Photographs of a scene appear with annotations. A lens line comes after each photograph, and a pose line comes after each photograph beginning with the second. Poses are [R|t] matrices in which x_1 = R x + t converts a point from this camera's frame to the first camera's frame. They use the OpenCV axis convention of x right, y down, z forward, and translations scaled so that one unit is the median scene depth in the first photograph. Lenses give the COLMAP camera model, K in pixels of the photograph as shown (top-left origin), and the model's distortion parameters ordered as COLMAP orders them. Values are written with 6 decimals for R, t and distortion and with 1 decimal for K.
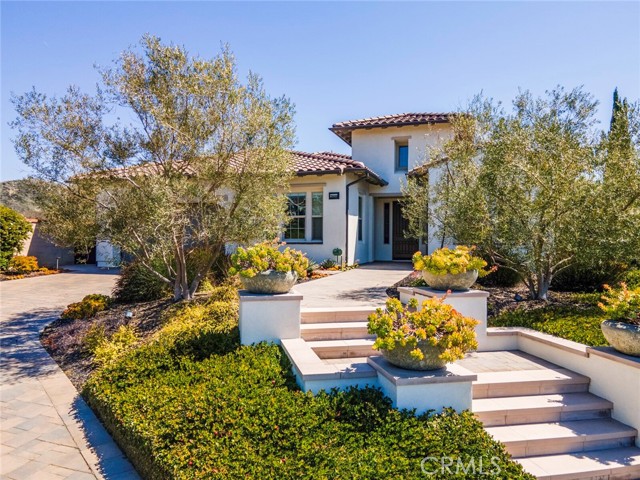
lens RADIAL K [[473.4, 0, 320.0], [0, 473.4, 240.0], [0, 0, 1]] dist [0.019113, 0.006179]
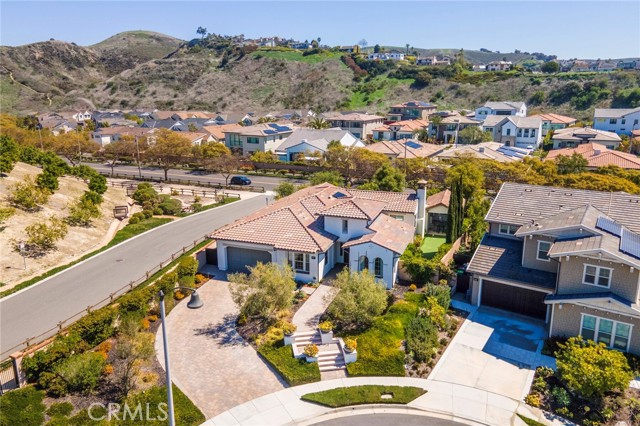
lens RADIAL K [[462.1, 0, 319.2], [0, 462.1, 204.5], [0, 0, 1]] dist [0.036932, 0.005800]
pose [[0.999037, 0.009735, -0.042776, 0.169161], [0.000261, 0.973732, 0.227697, -0.972690], [0.043869, -0.227489, 0.972792, -1.451732]]
